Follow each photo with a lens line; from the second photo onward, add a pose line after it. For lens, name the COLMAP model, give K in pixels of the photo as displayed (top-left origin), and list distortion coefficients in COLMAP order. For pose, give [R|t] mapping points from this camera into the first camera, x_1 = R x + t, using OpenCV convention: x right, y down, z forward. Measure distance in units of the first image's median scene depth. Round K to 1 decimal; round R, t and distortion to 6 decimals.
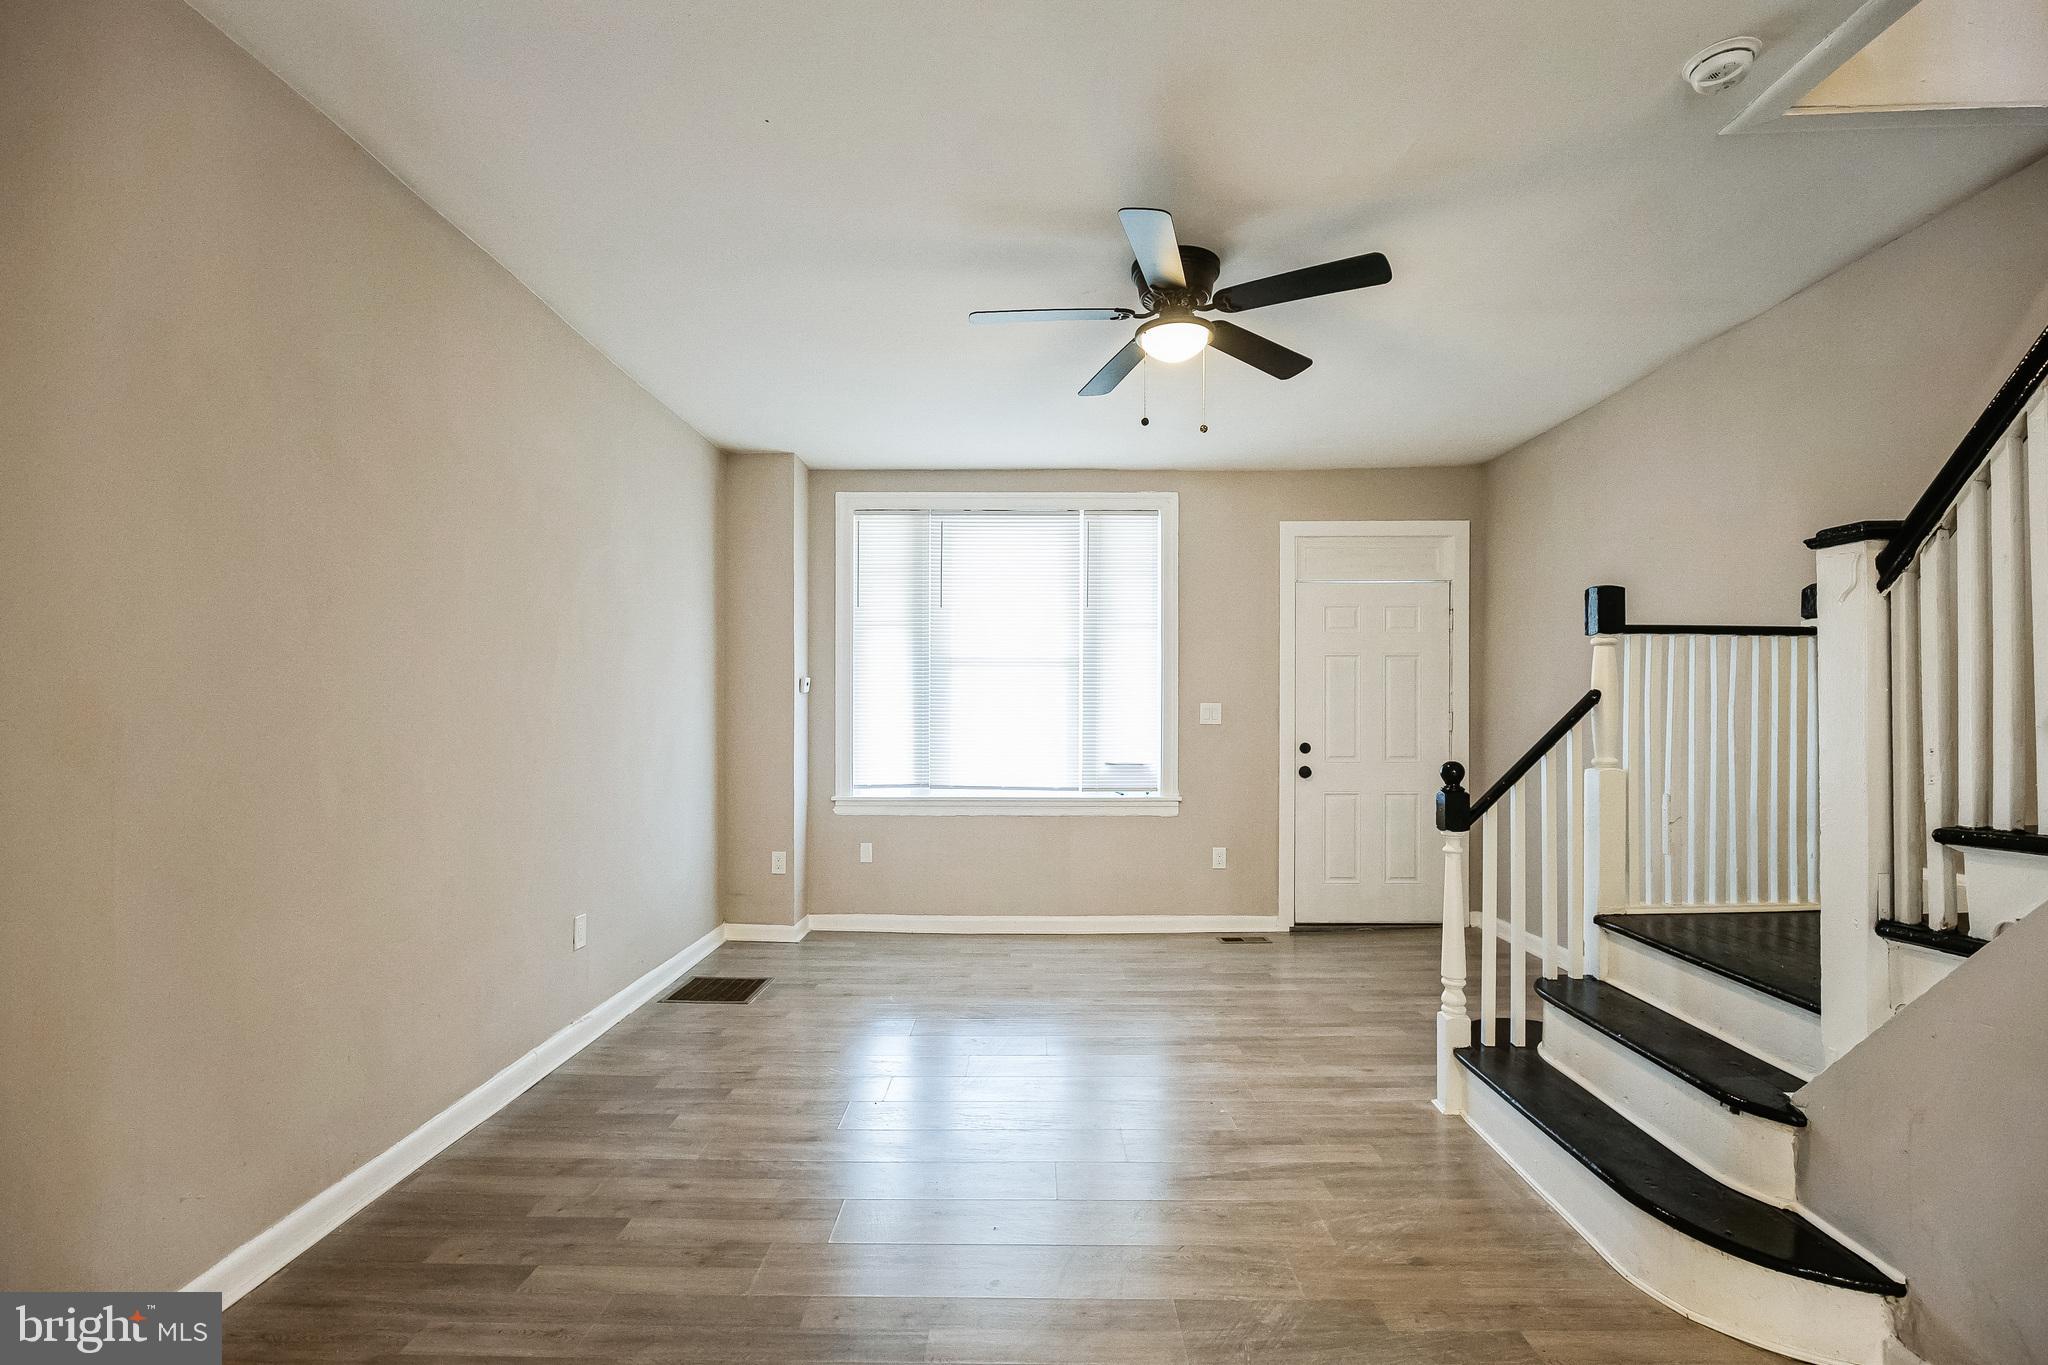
lens RADIAL K [[939.1, 0, 1028.5], [0, 939.1, 712.6], [0, 0, 1]] dist [-0.005775, 0.001070]
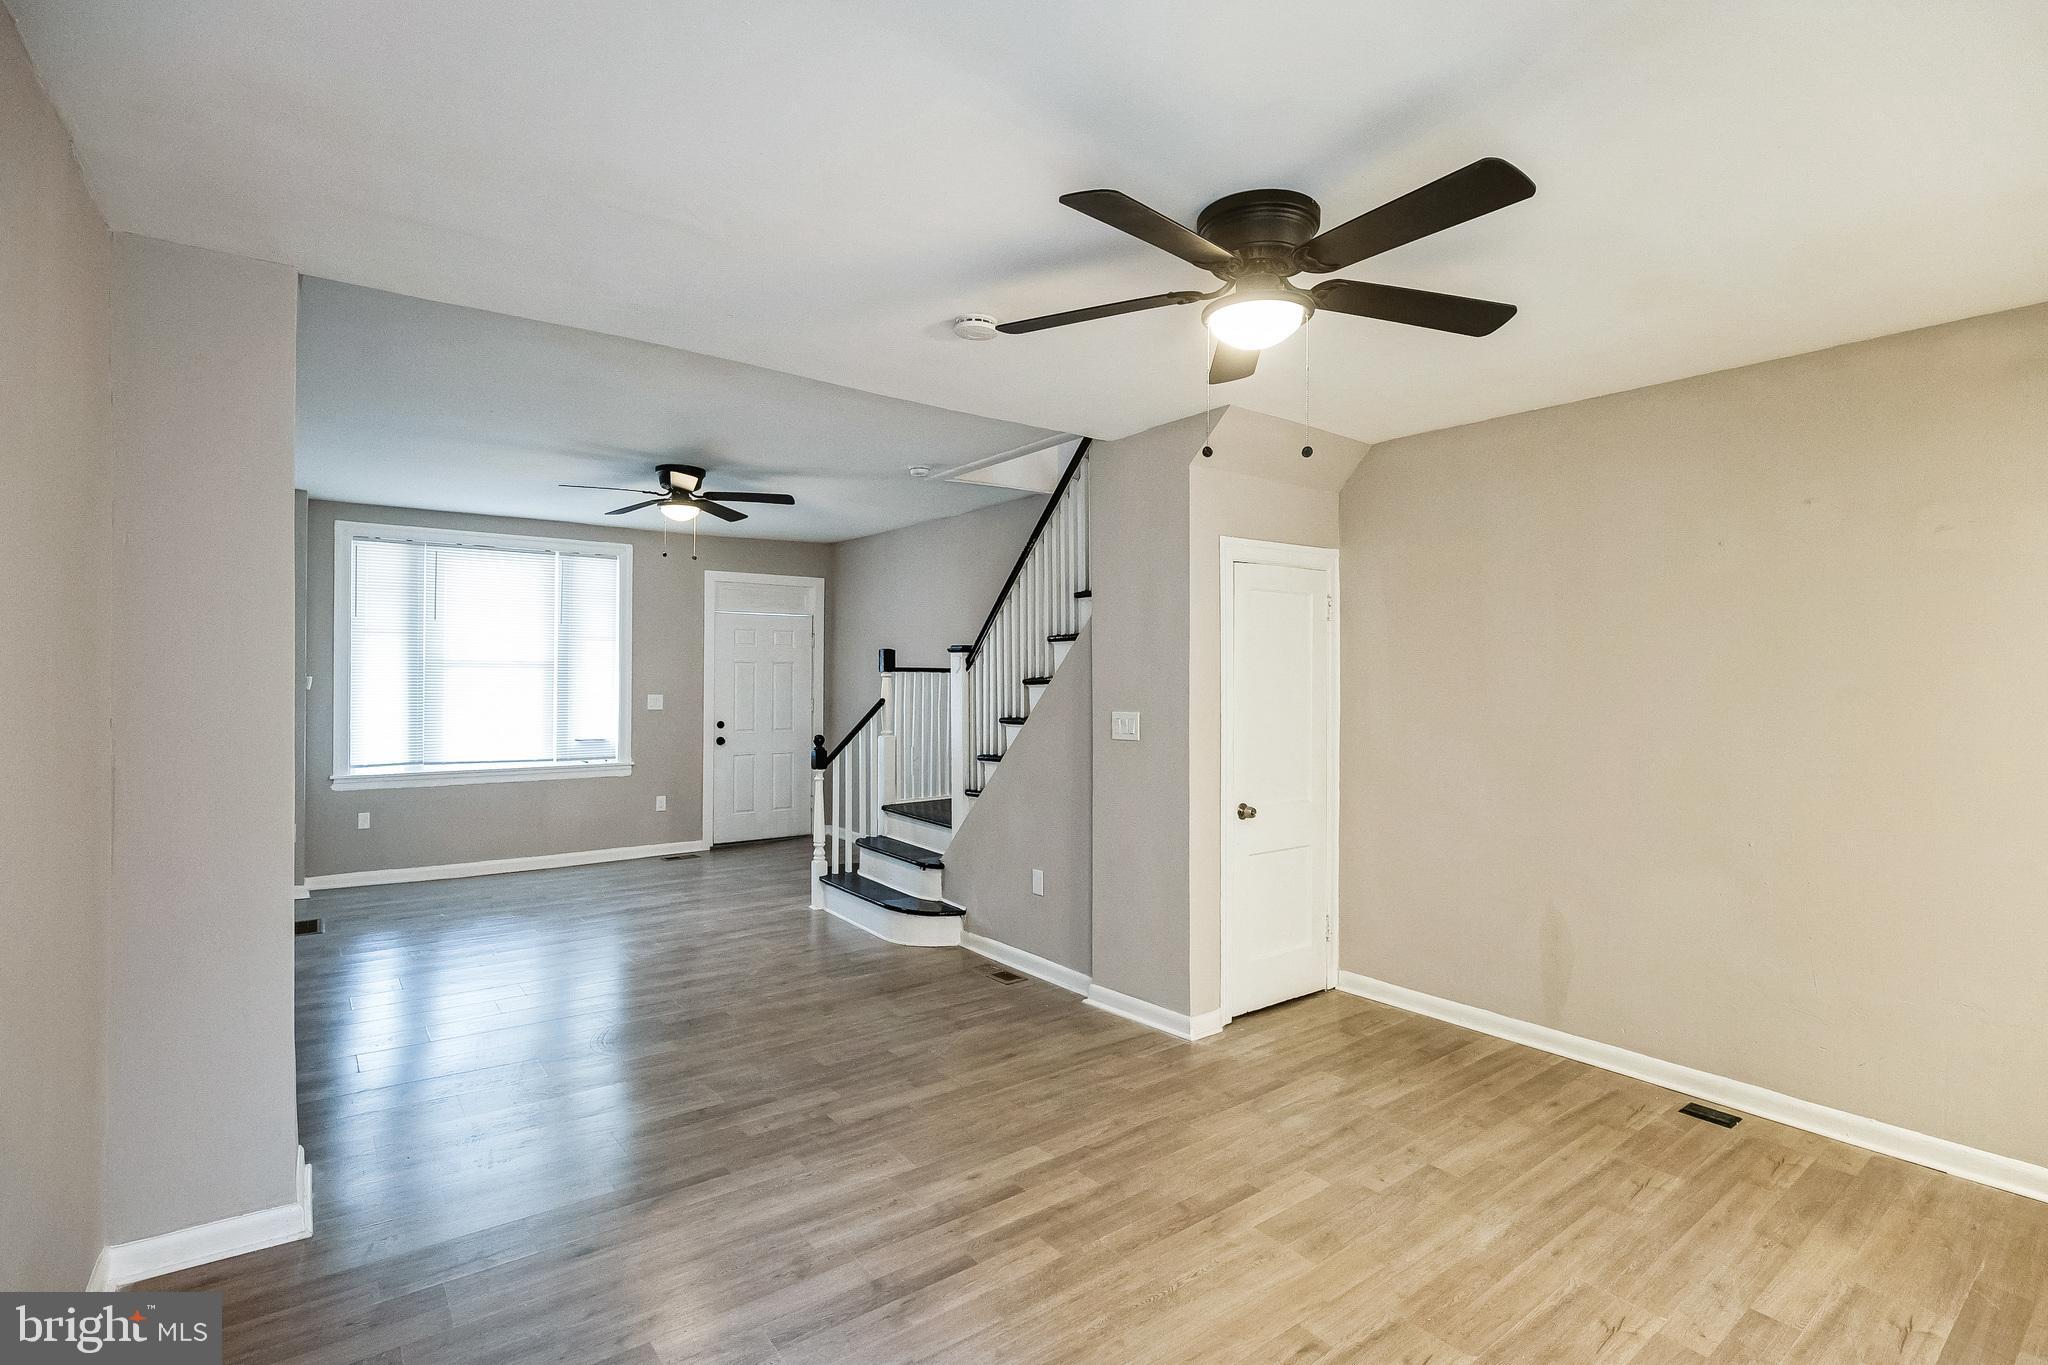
lens RADIAL K [[939.1, 0, 1027.5], [0, 939.1, 678.1], [0, 0, 1]] dist [-0.005775, 0.001070]
pose [[0.789121, 0.004416, 0.614222, -0.268619], [-0.005854, 0.999983, 0.000331, -0.044847], [-0.614210, -0.003856, 0.789133, -0.534623]]
